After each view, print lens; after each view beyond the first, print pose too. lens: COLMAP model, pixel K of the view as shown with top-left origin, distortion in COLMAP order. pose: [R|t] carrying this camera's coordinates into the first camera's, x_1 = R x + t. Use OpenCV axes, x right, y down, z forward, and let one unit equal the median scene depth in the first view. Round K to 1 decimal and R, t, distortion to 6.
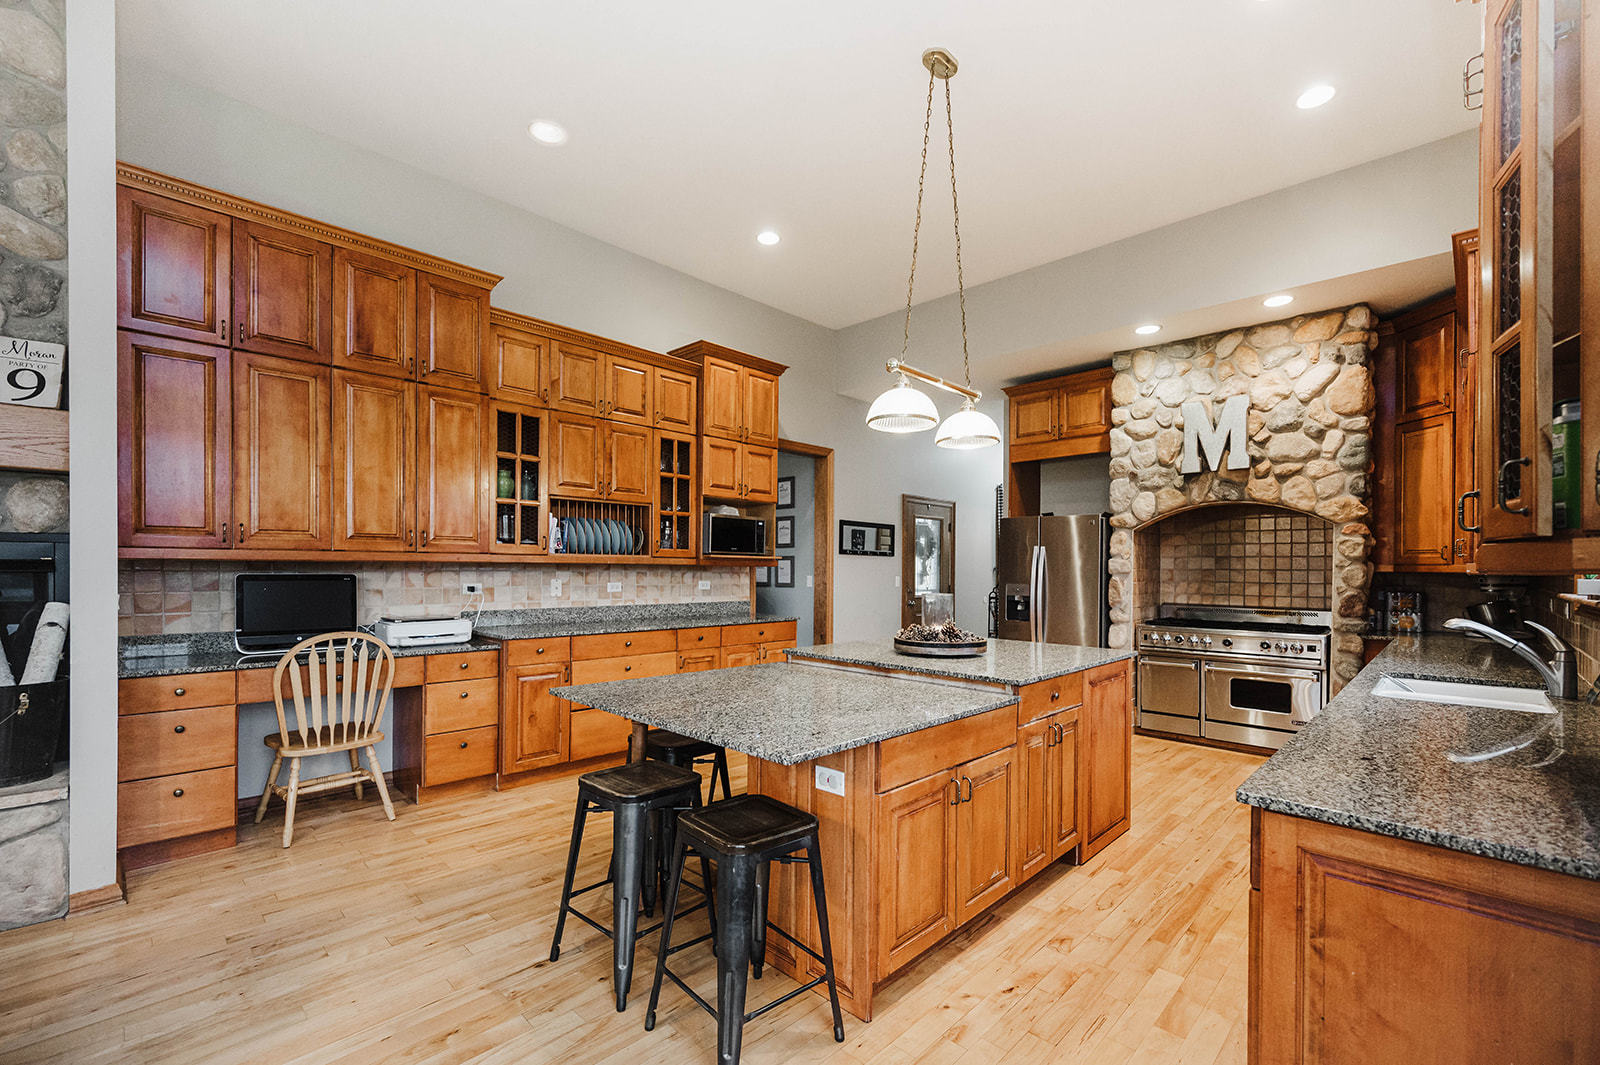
lens RADIAL K [[659.2, 0, 821.0], [0, 659.2, 578.7], [0, 0, 1]] dist [-0.001754, 0.000213]
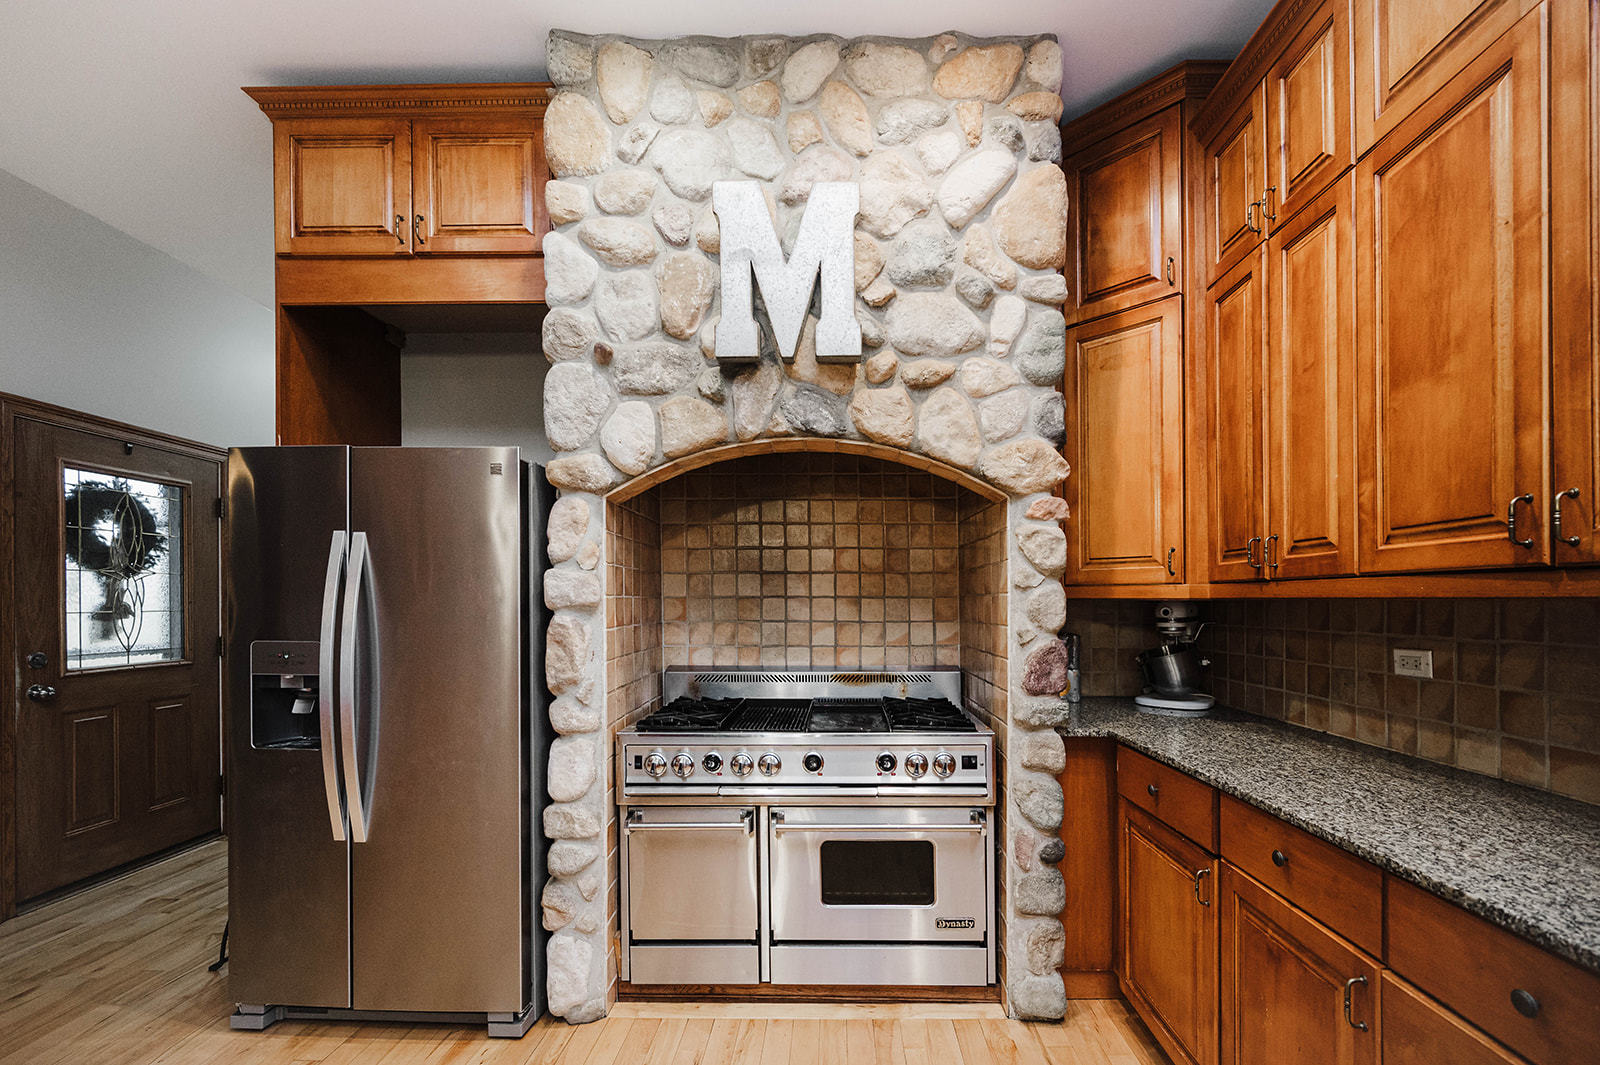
lens RADIAL K [[659.2, 0, 829.4], [0, 659.2, 605.9], [0, 0, 1]] dist [-0.001754, 0.000213]
pose [[0.727568, -0.010582, 0.685954, 0.330651], [0.016351, 0.999864, -0.001919, -0.006055], [-0.685841, 0.012612, 0.727643, 0.684199]]
